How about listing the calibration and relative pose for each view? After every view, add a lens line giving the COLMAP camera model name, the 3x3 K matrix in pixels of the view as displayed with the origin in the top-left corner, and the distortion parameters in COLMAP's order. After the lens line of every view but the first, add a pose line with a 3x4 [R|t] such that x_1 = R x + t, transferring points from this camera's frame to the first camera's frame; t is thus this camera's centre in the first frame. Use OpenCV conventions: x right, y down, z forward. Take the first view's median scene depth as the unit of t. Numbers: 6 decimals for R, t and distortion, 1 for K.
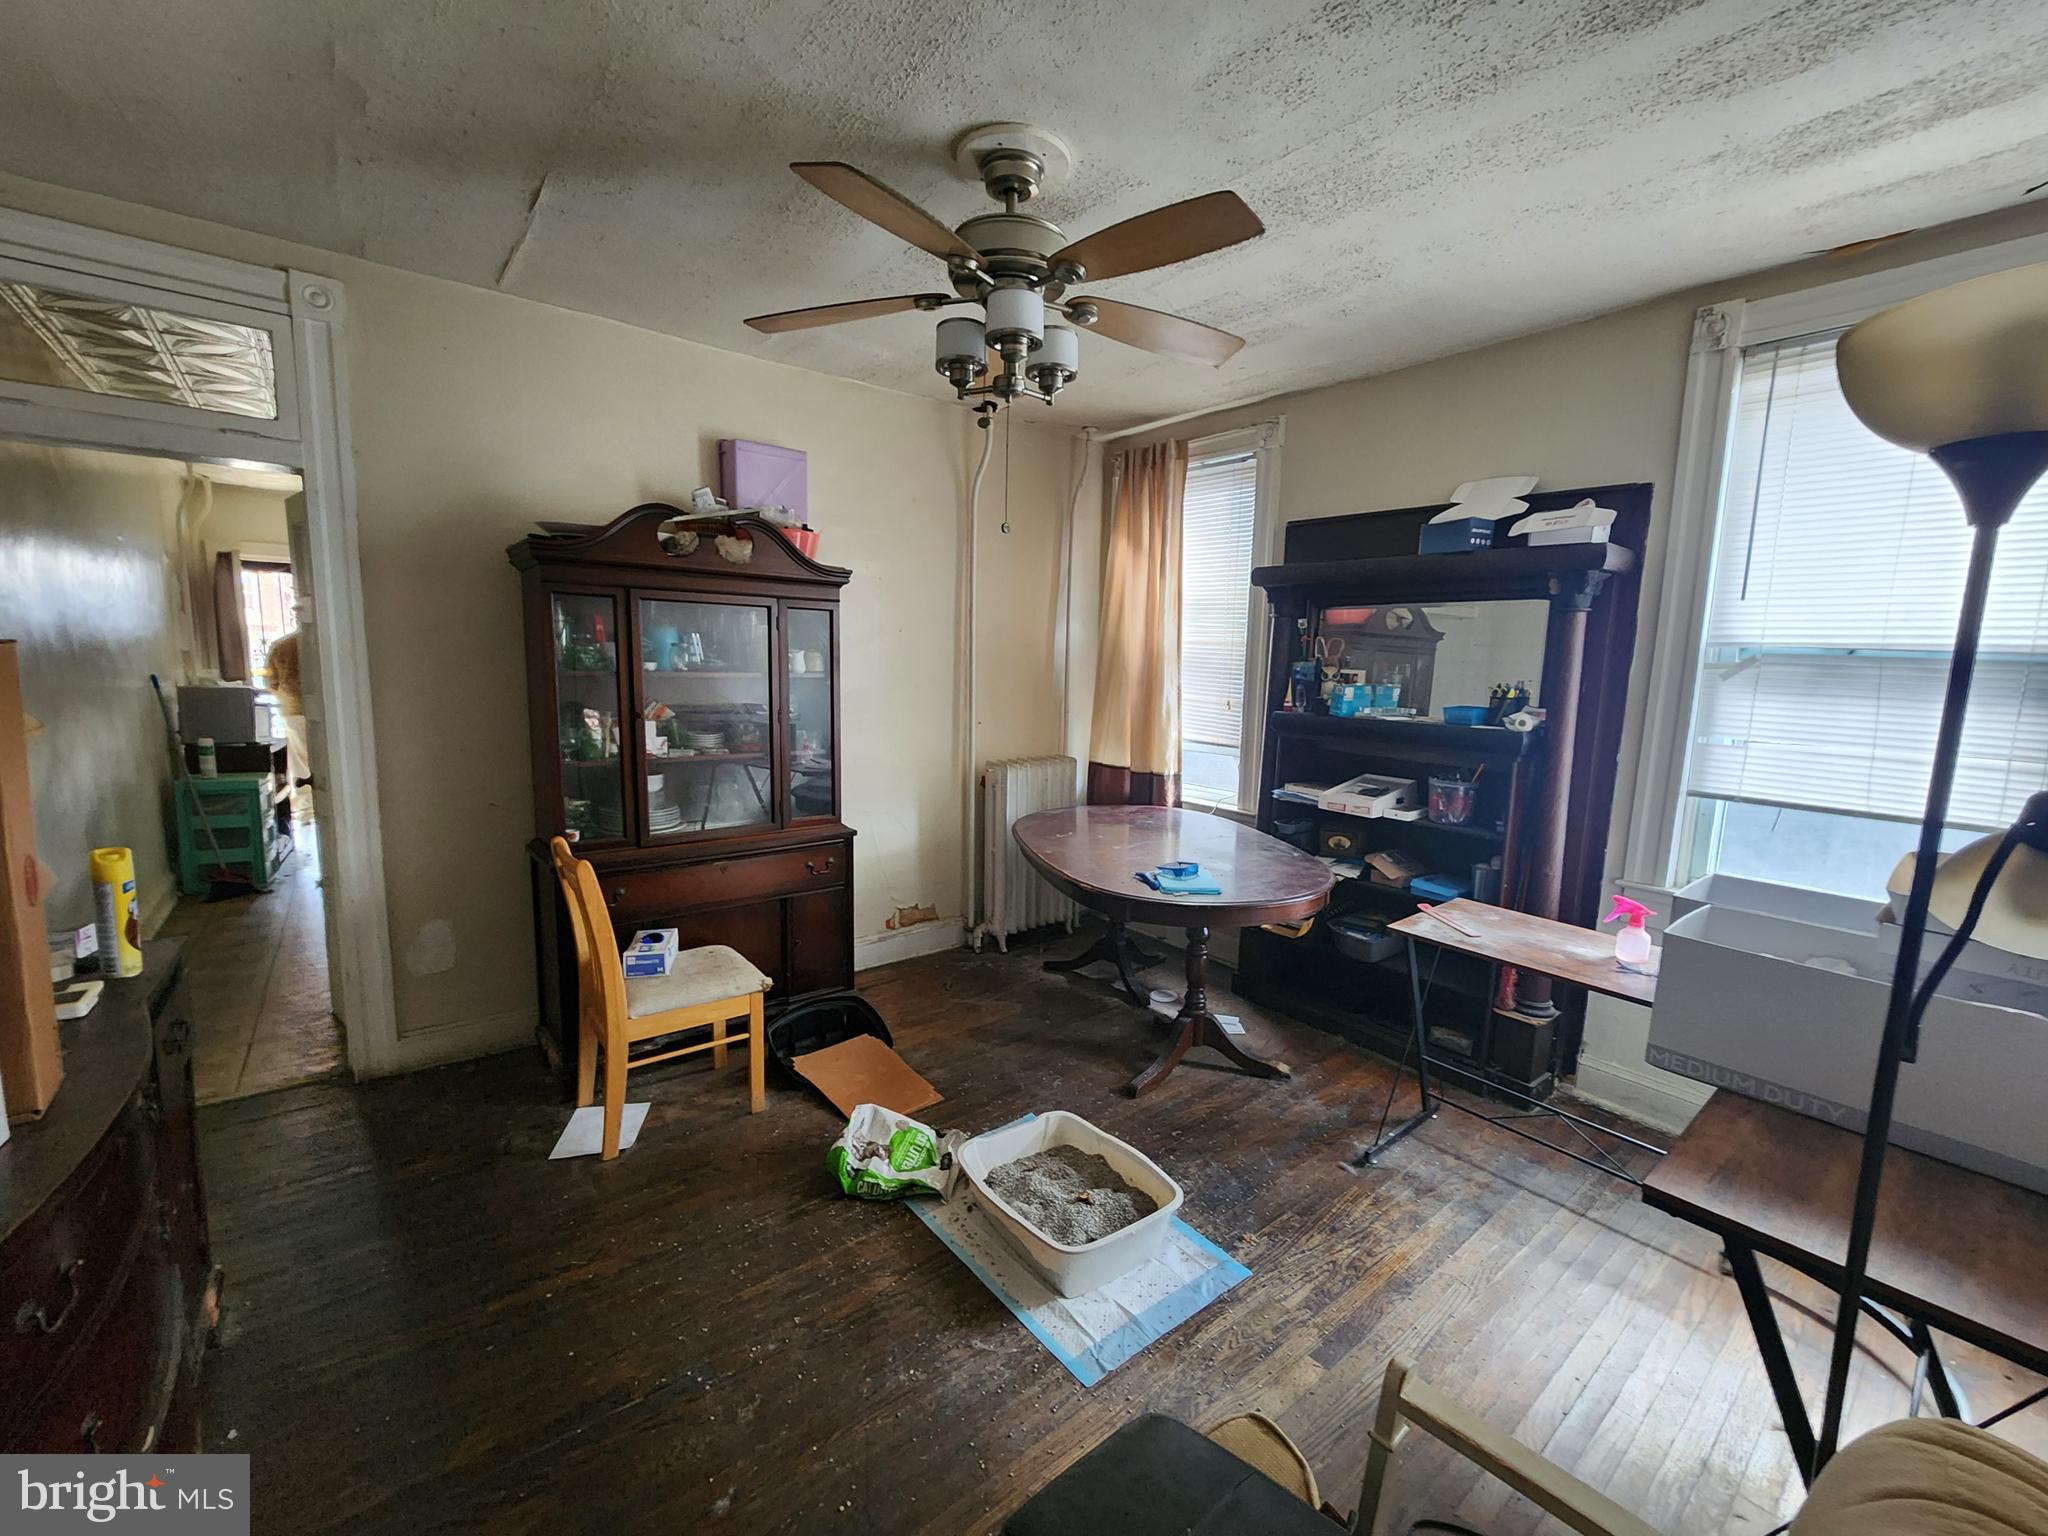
lens RADIAL K [[839.8, 0, 1042.3], [0, 839.8, 775.3], [0, 0, 1]] dist [-0.001078, -0.003112]
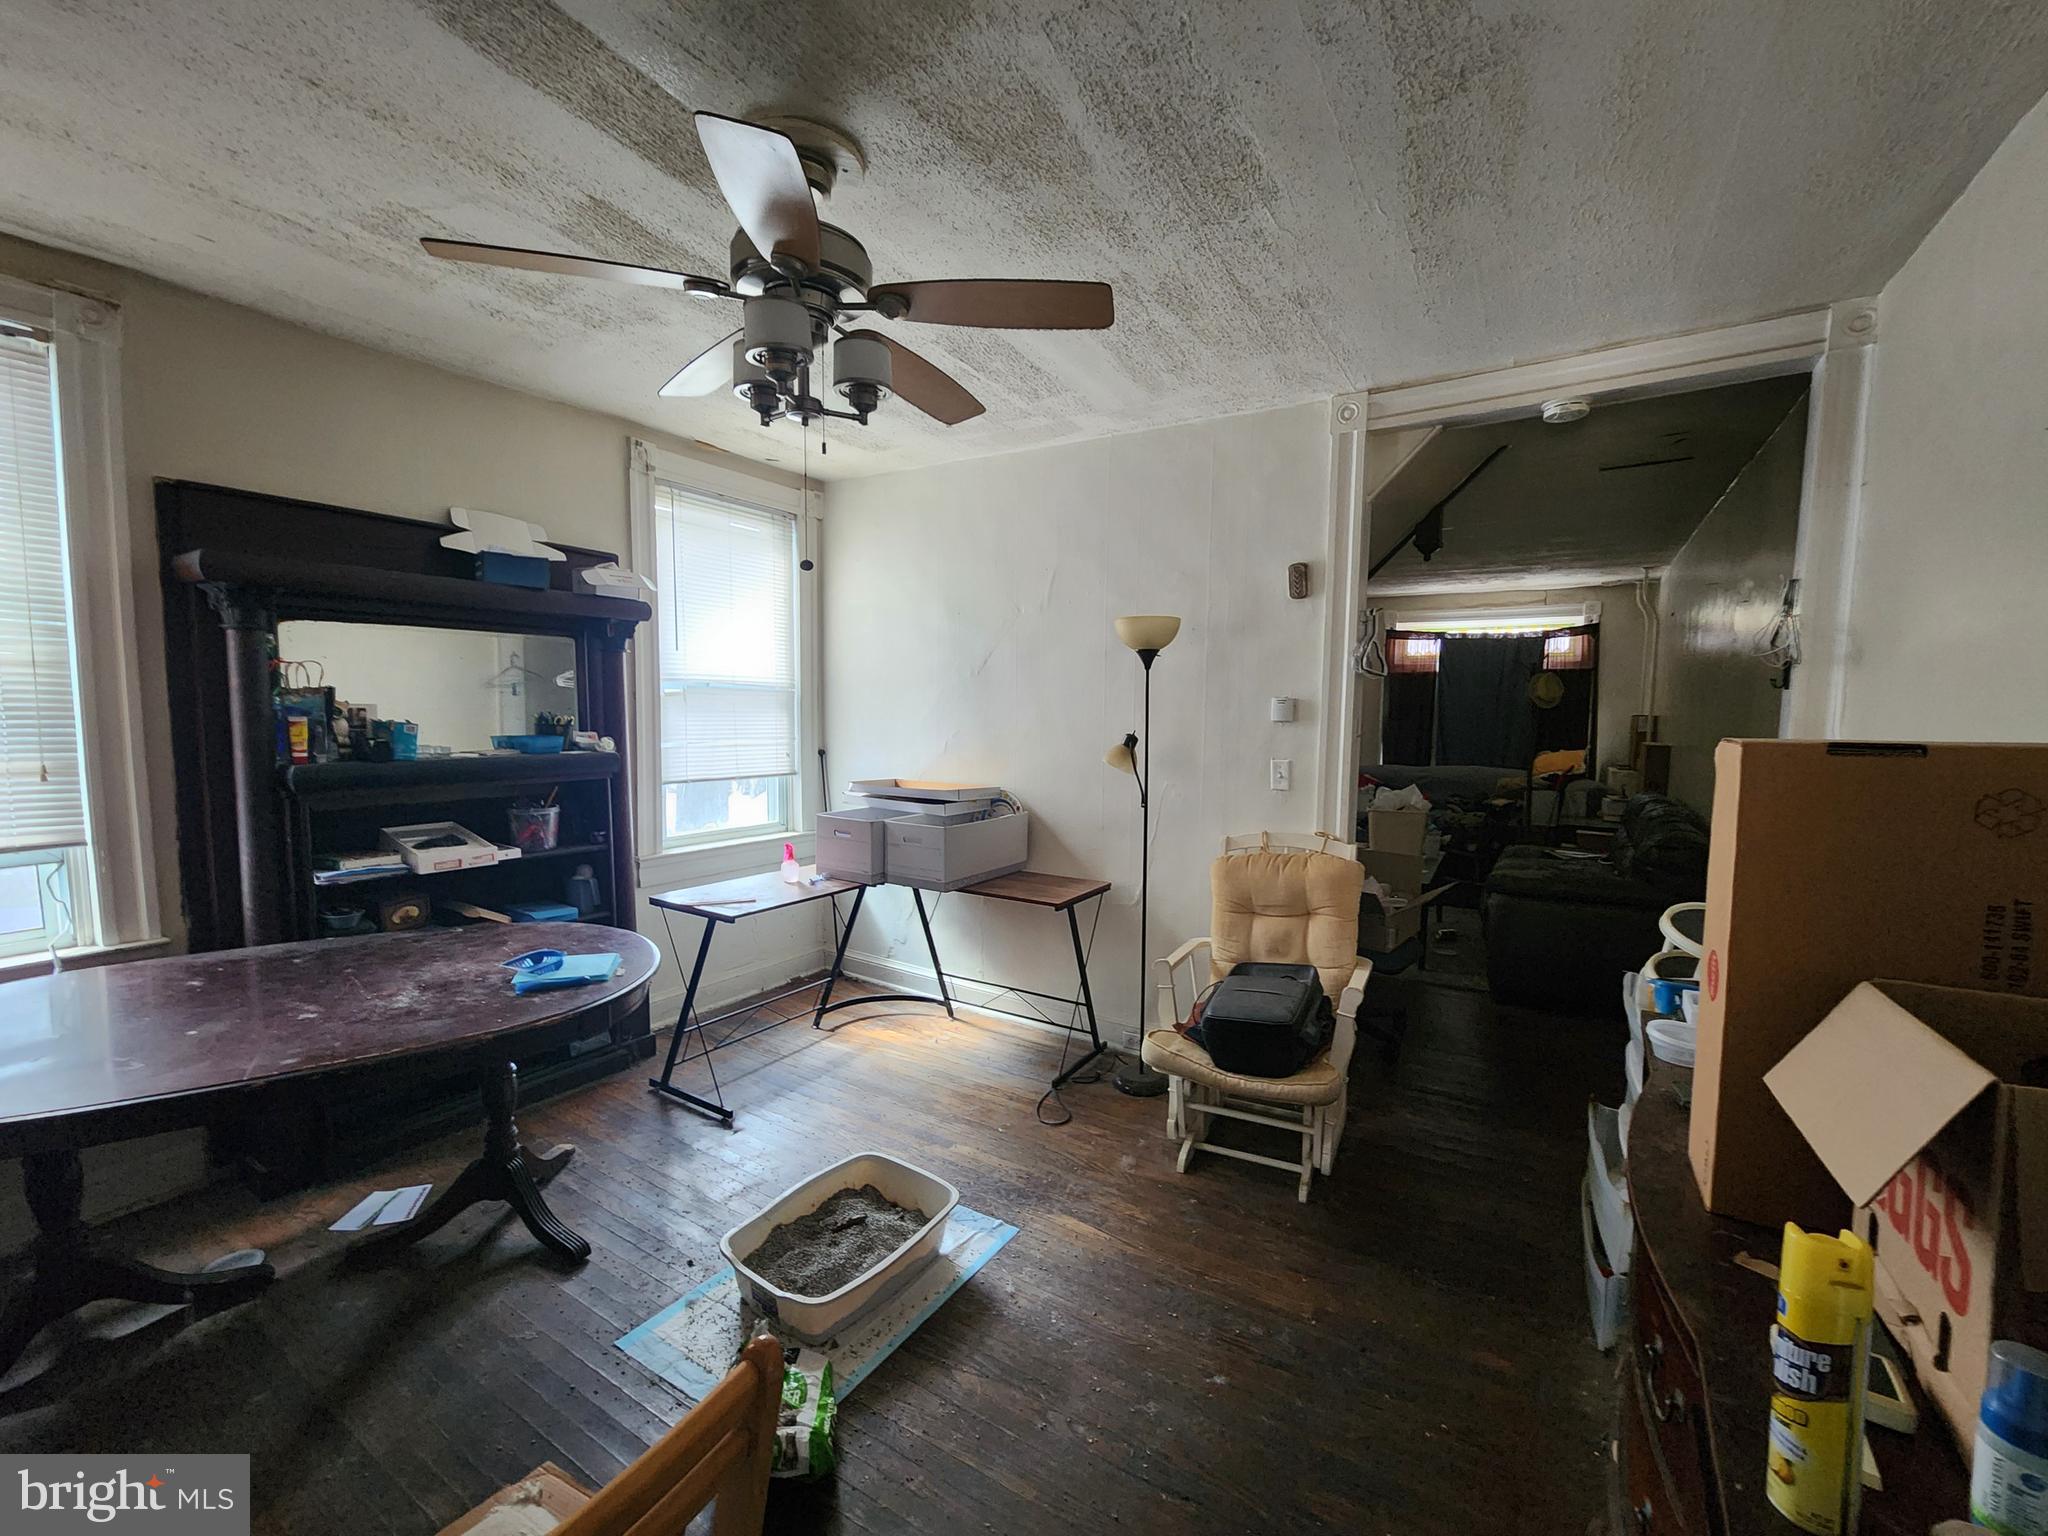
lens RADIAL K [[839.8, 0, 1042.3], [0, 839.8, 775.3], [0, 0, 1]] dist [-0.001078, -0.003112]
pose [[-0.327422, -0.114550, 0.937909, -0.768227], [0.107460, 0.981669, 0.157409, -0.146676], [-0.938748, 0.152327, -0.309110, 0.834571]]
